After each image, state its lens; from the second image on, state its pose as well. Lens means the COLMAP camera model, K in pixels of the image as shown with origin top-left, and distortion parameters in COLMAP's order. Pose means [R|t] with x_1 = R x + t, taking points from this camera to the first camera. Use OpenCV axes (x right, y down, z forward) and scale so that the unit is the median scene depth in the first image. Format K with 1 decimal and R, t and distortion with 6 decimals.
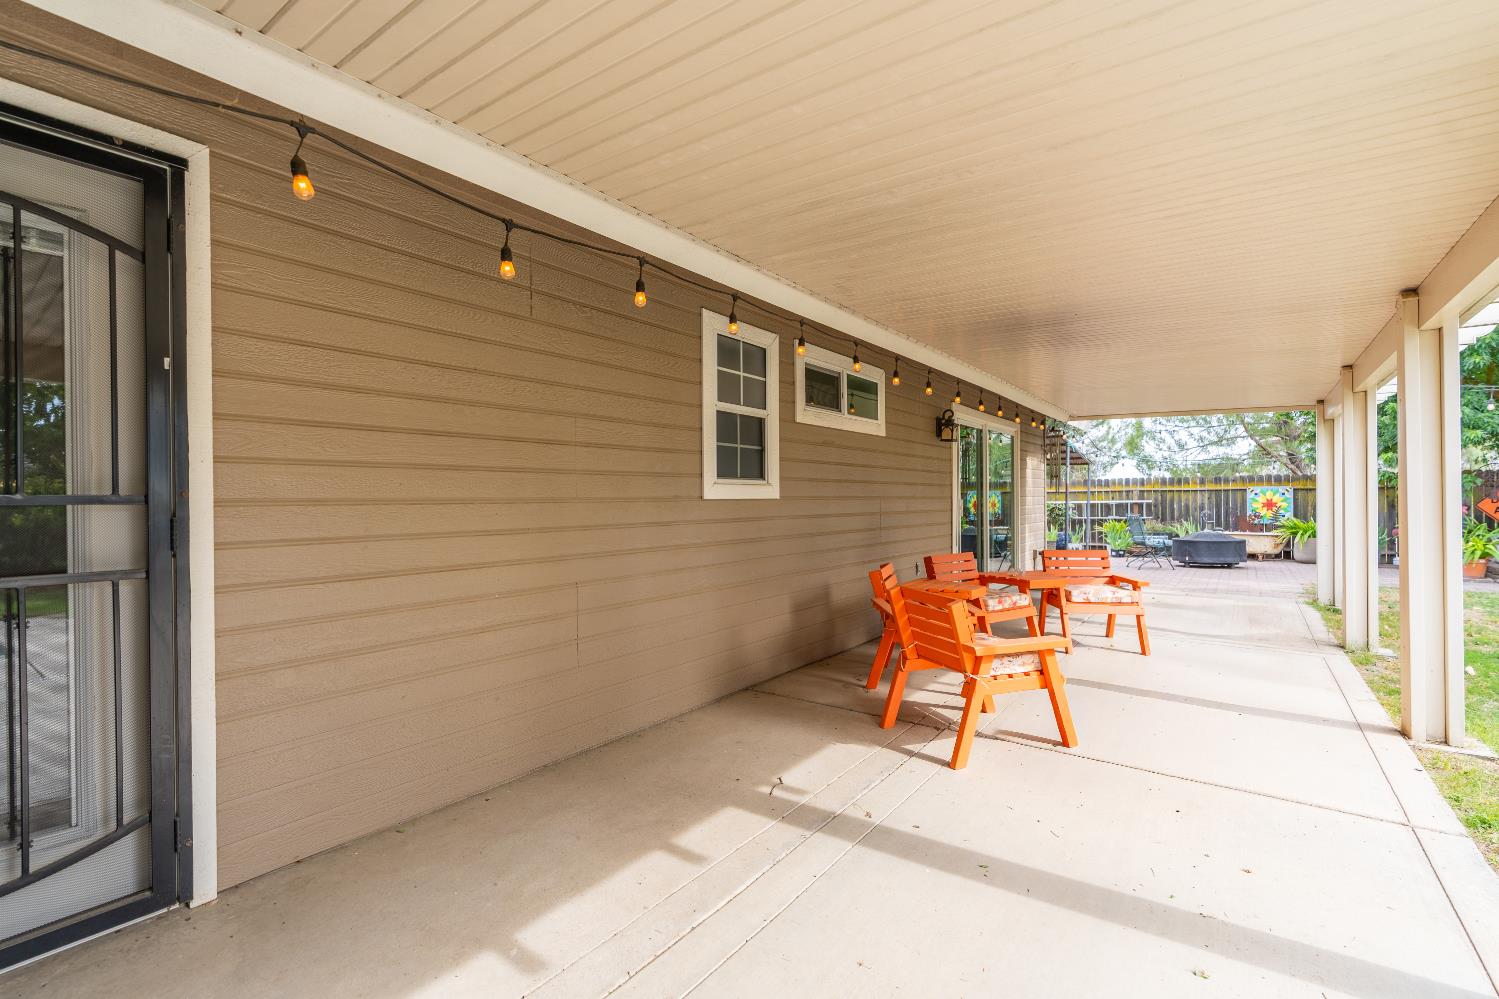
lens RADIAL K [[676.1, 0, 748.2], [0, 676.1, 503.9], [0, 0, 1]] dist [0.002996, 0.000387]
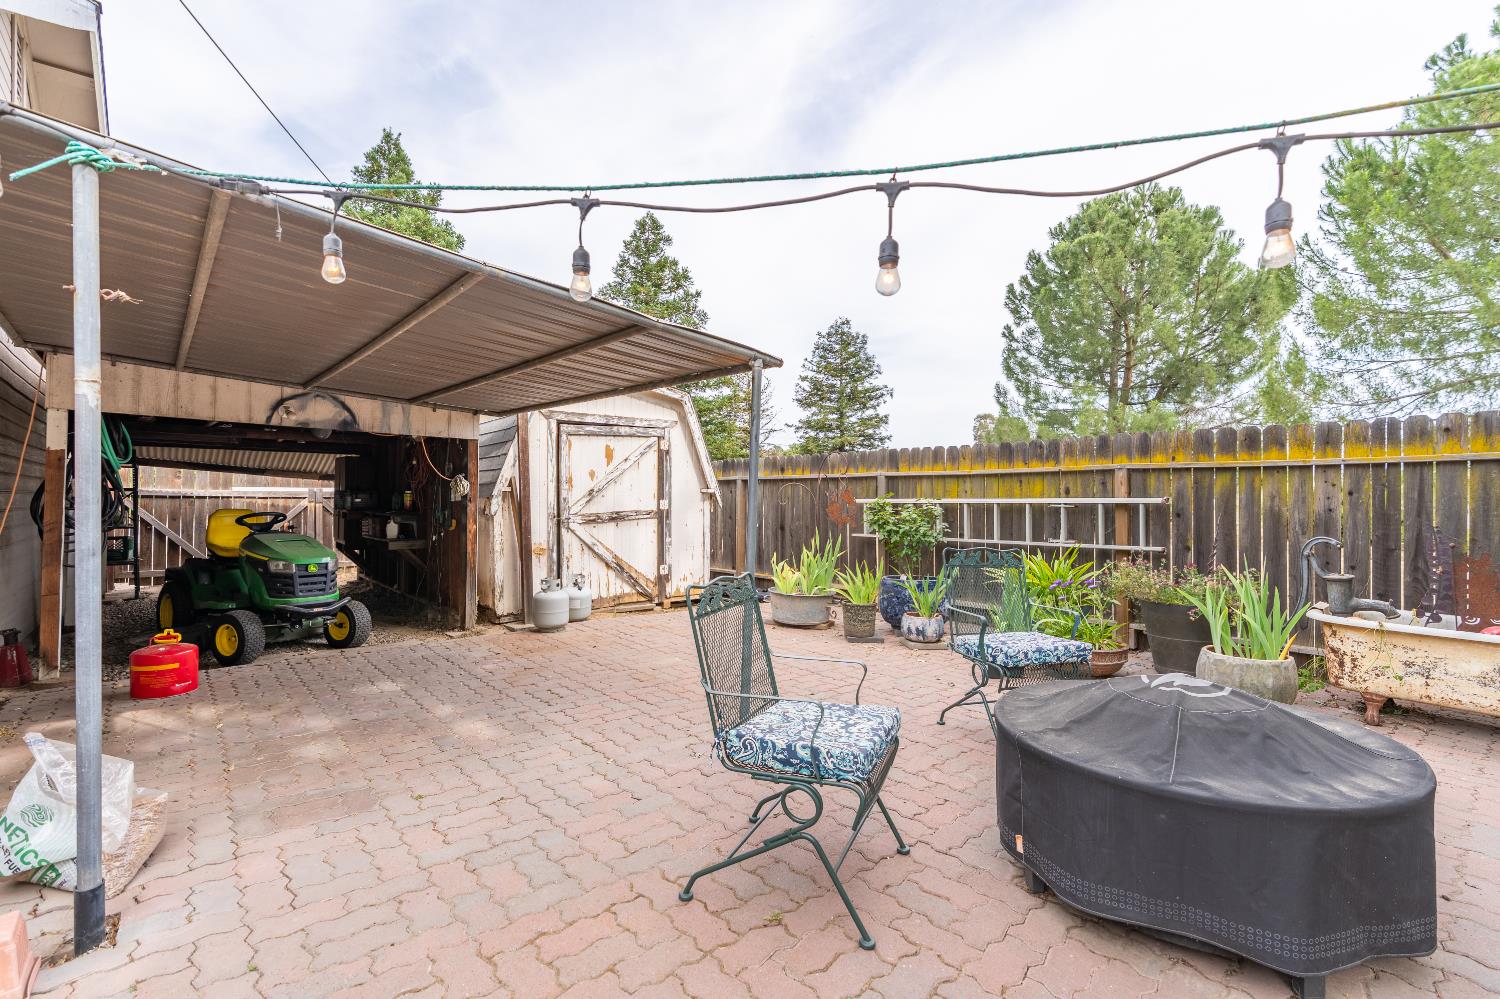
lens RADIAL K [[676.5, 0, 760.2], [0, 676.5, 499.0], [0, 0, 1]] dist [0.002996, 0.000387]
pose [[0.974798, 0.011605, -0.222787, 0.474295], [-0.011687, 0.999931, 0.000948, -0.002467], [0.222783, 0.001679, 0.974867, 0.625768]]
